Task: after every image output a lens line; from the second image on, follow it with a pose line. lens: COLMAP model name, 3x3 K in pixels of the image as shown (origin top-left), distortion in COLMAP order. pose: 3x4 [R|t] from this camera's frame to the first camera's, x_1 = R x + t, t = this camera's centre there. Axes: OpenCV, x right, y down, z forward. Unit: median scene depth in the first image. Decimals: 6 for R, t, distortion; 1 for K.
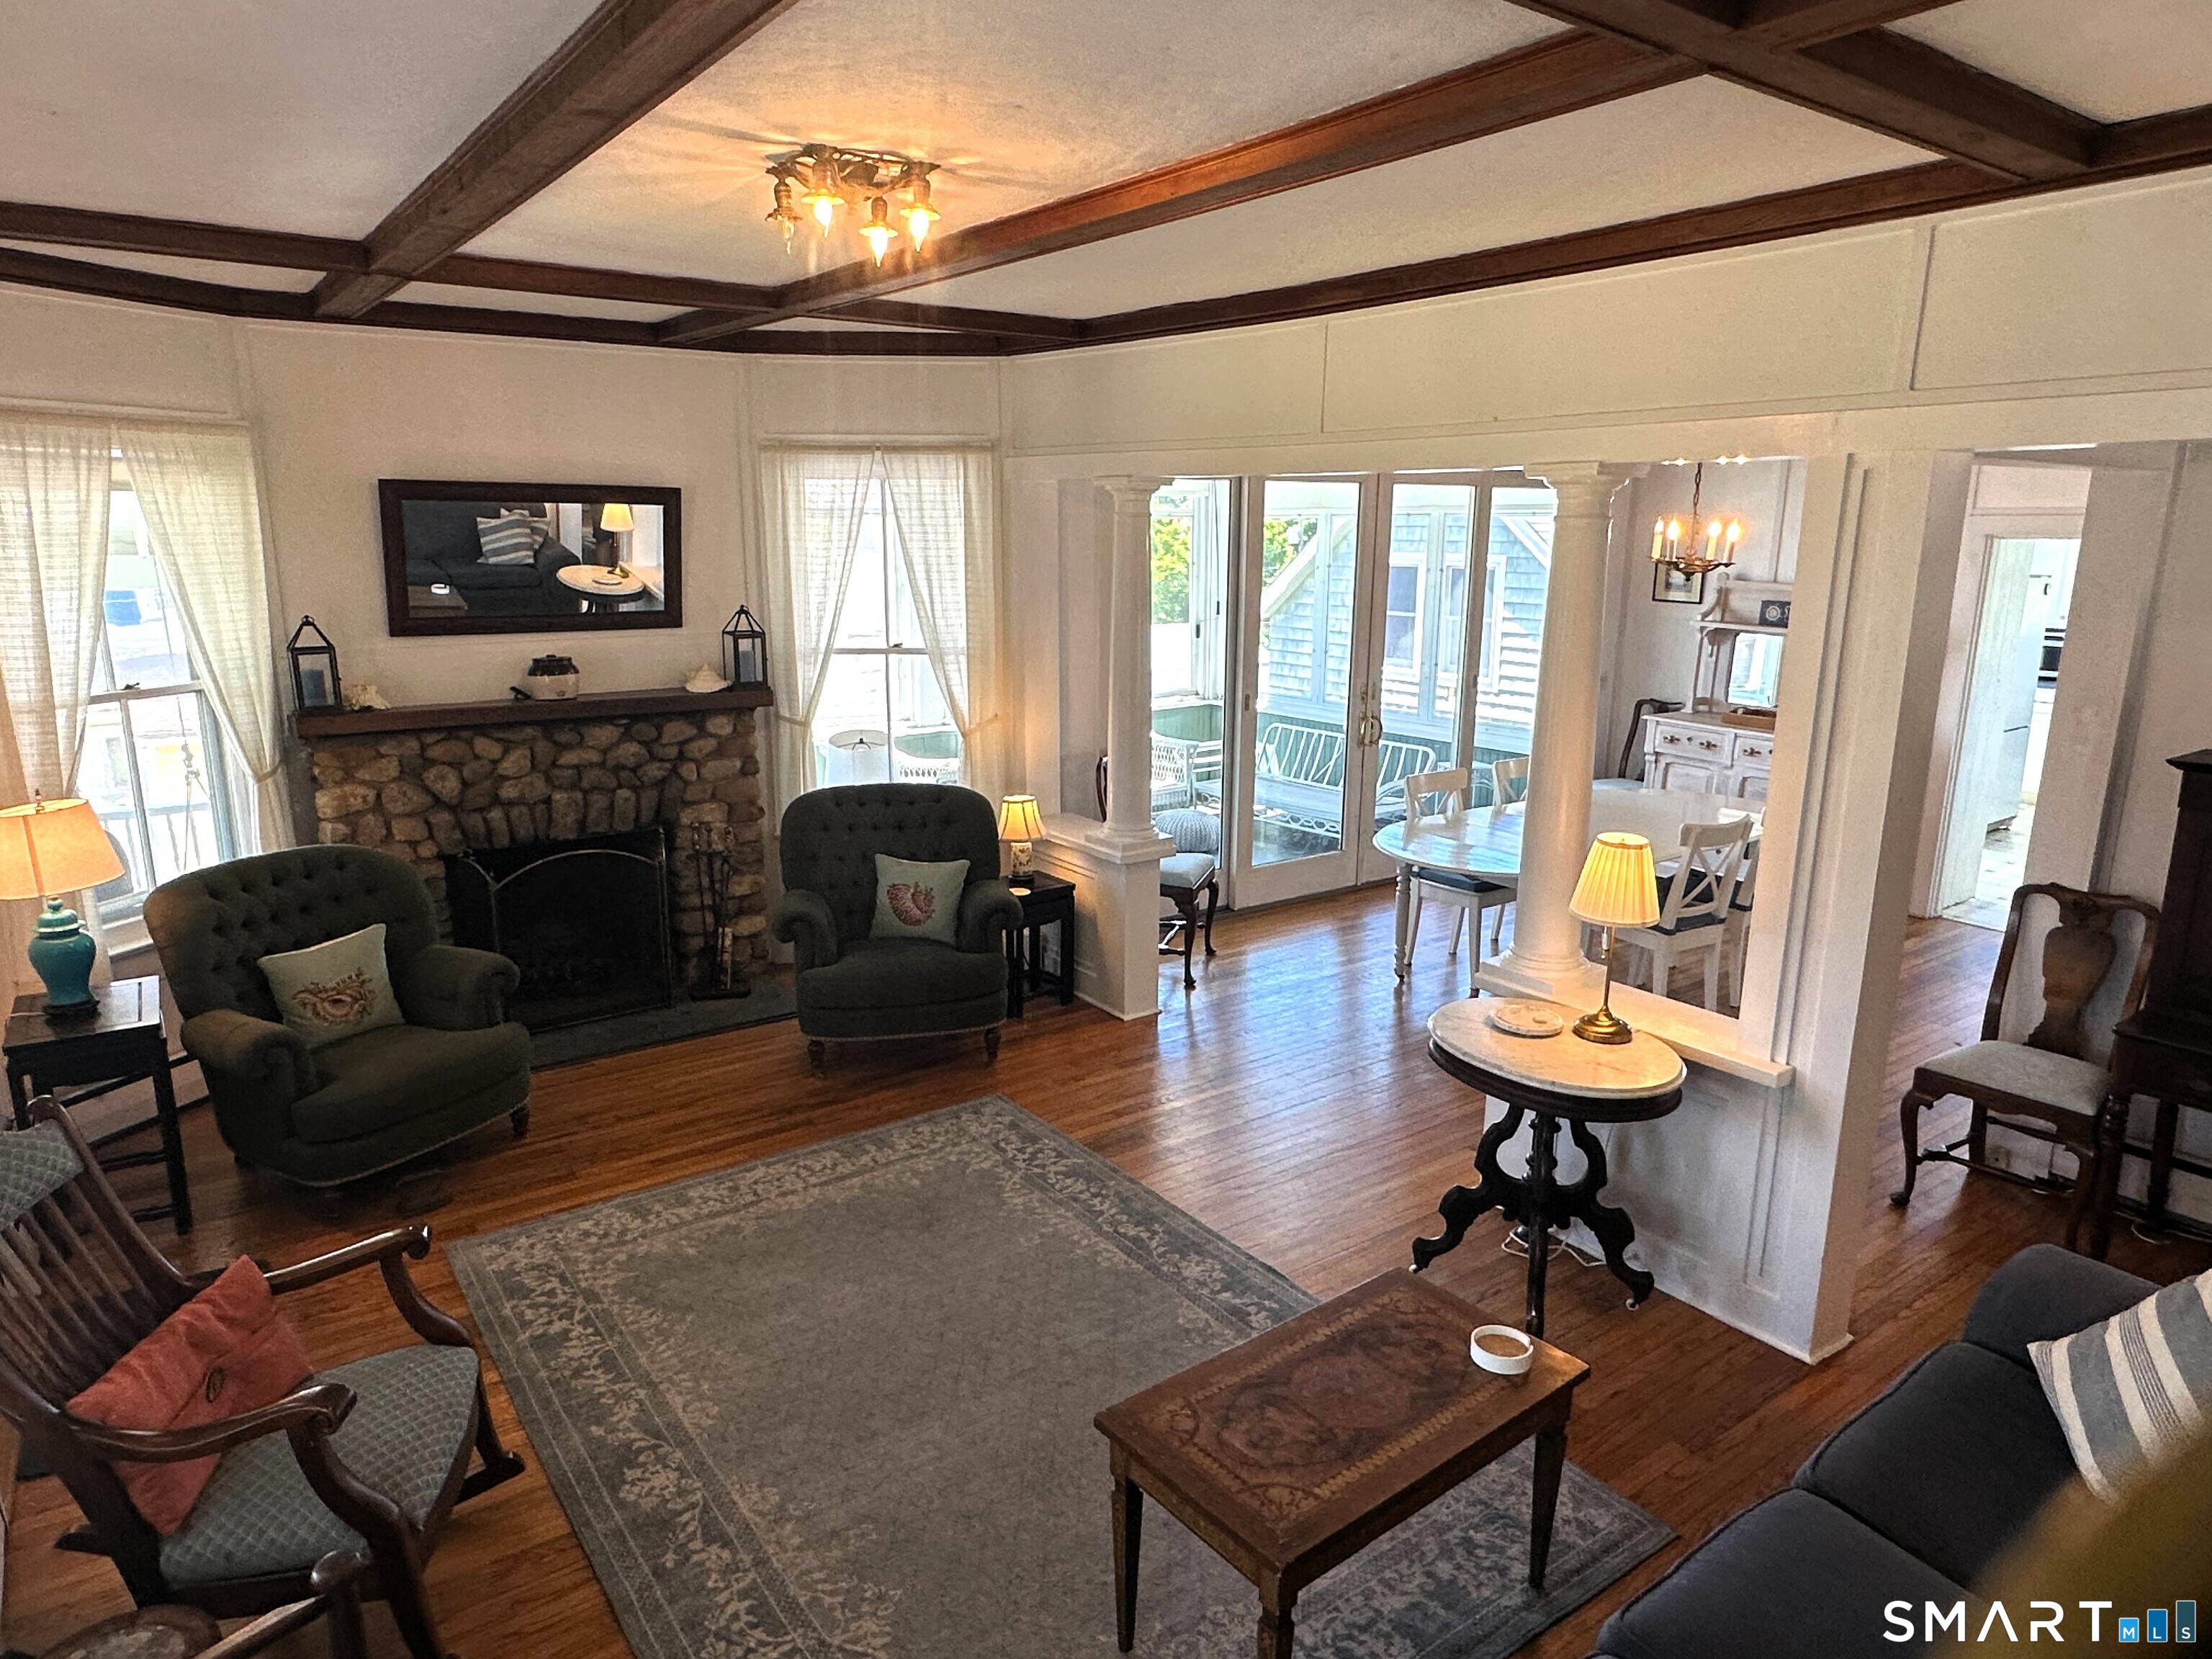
lens RADIAL K [[1356.2, 0, 1107.9], [0, 1356.2, 831.1], [0, 0, 1]] dist [-0.010741, 0.003421]
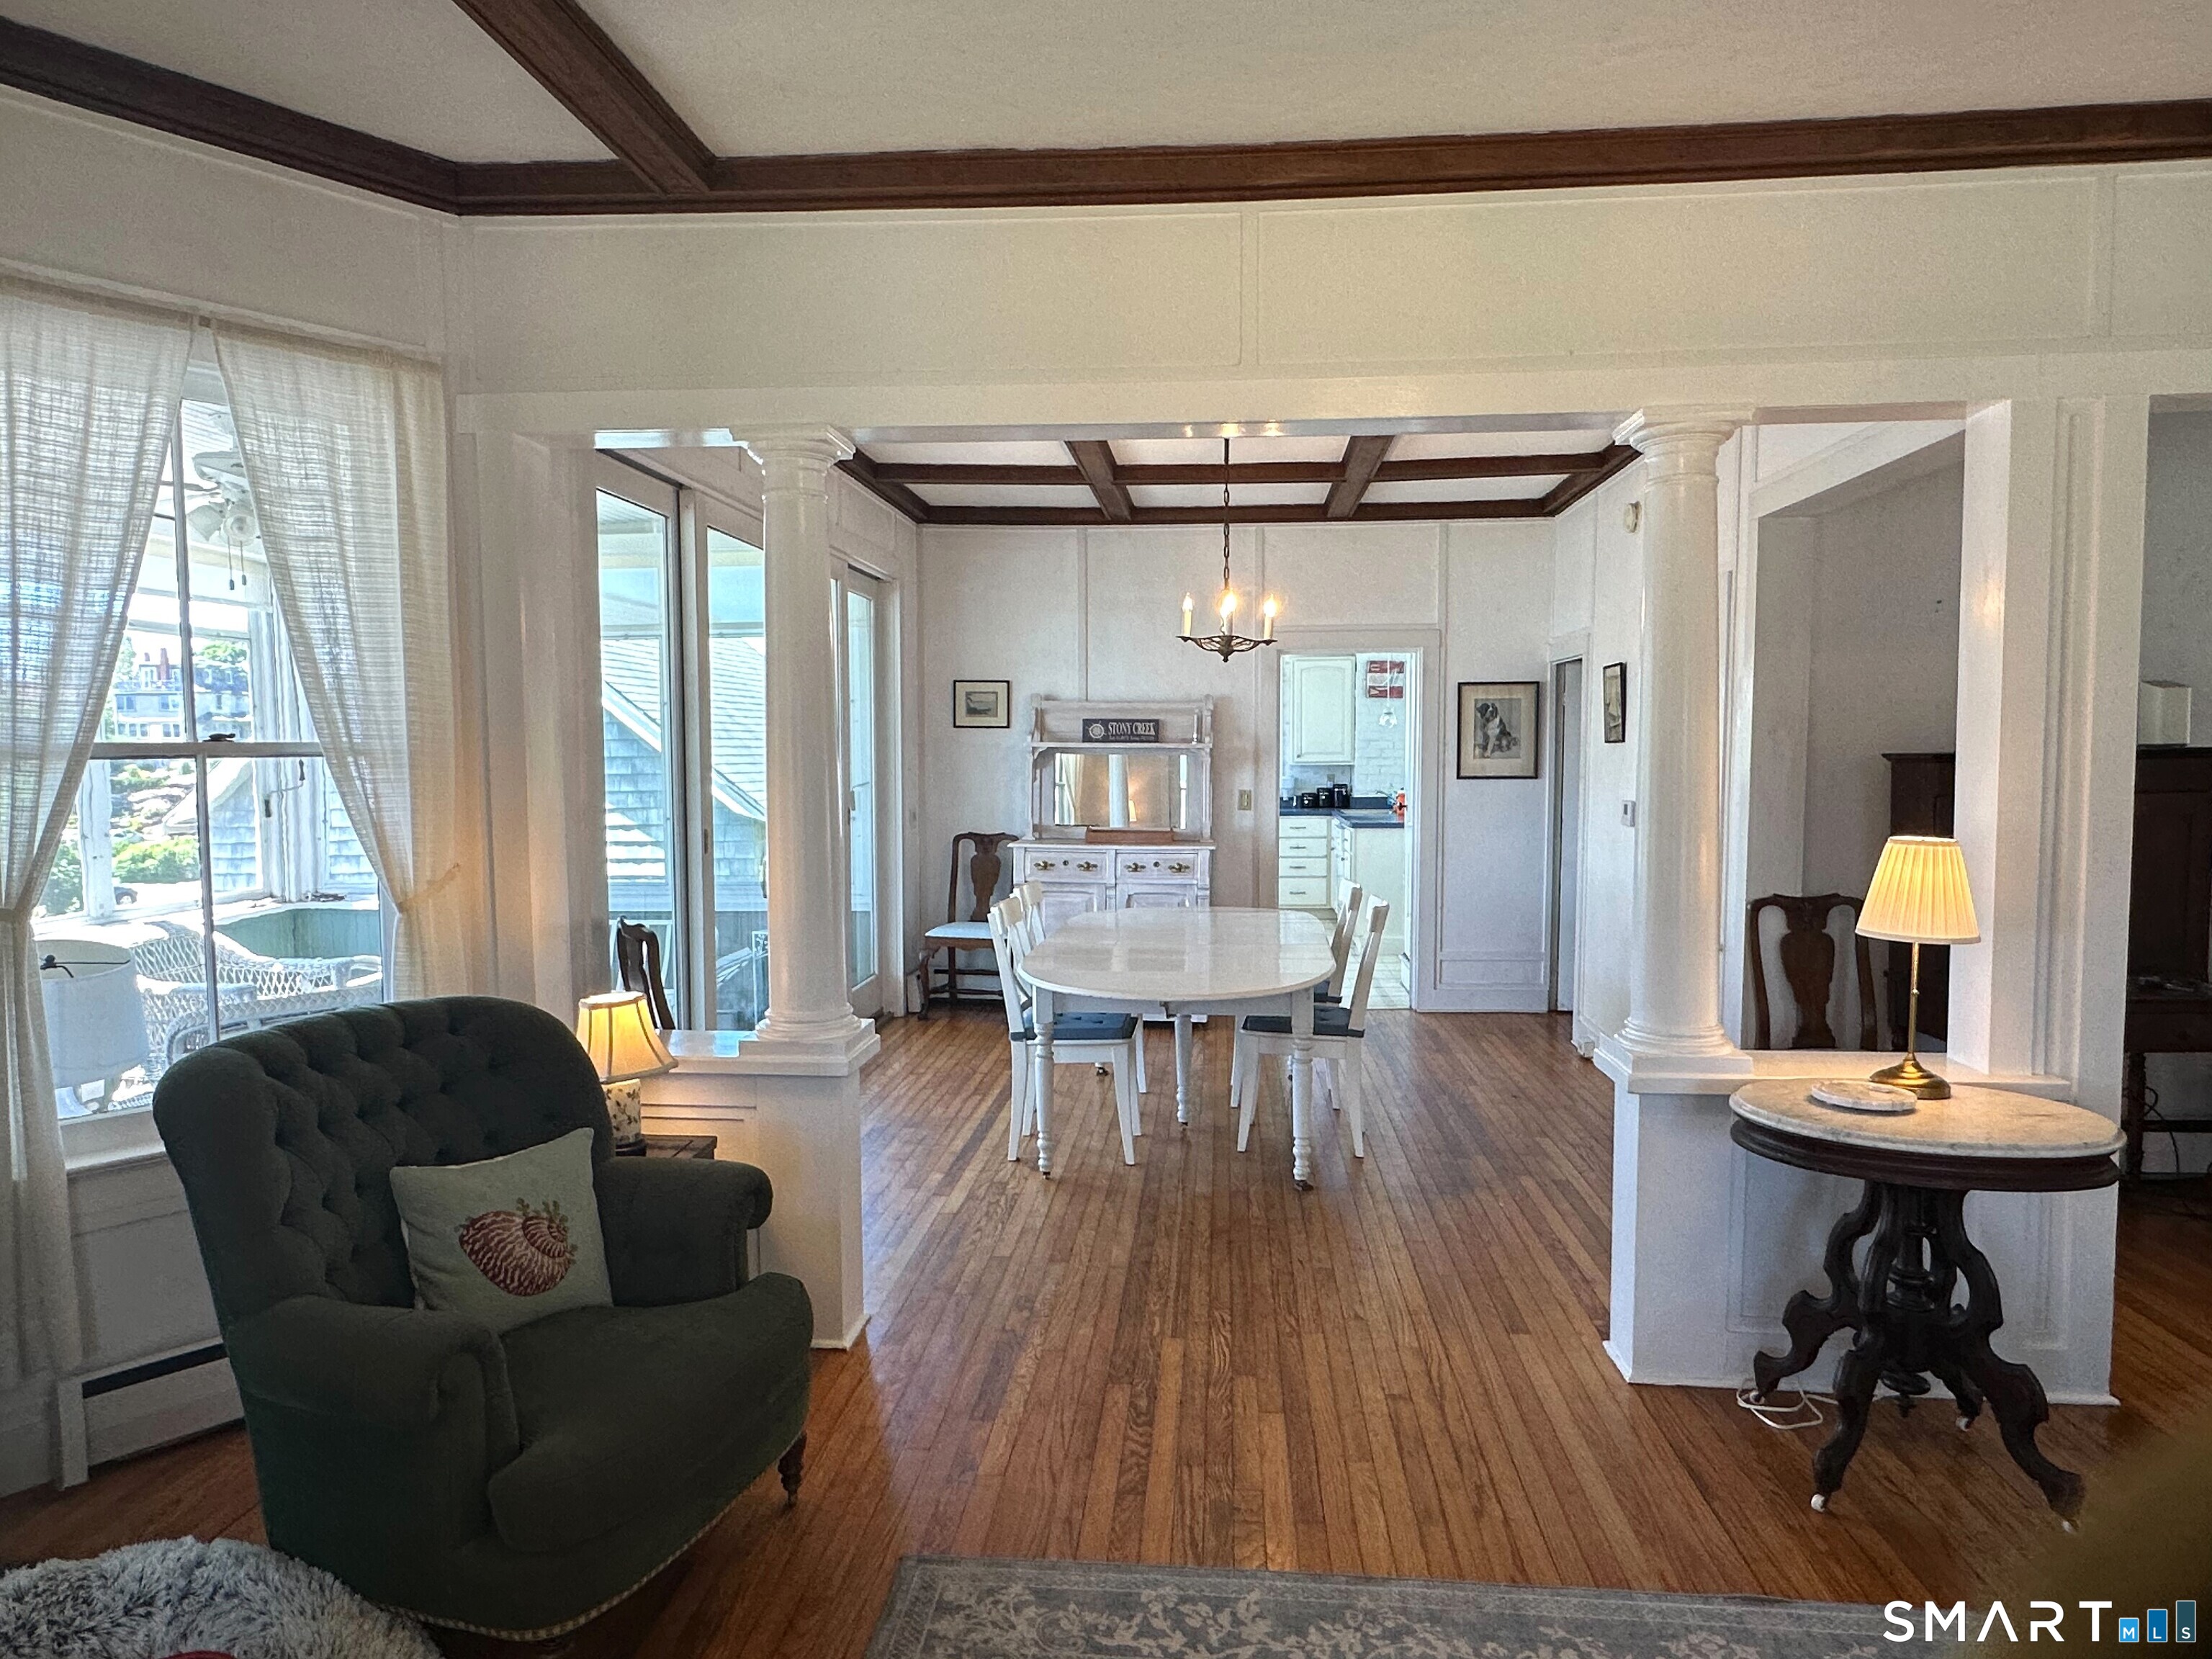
lens RADIAL K [[1356.2, 0, 1091.4], [0, 1356.2, 833.2], [0, 0, 1]] dist [-0.010741, 0.003421]
pose [[0.660247, -0.054599, 0.749062, -0.432357], [0.174846, 0.981125, -0.082600, -0.013855], [-0.730413, 0.185506, 0.657331, 0.640258]]
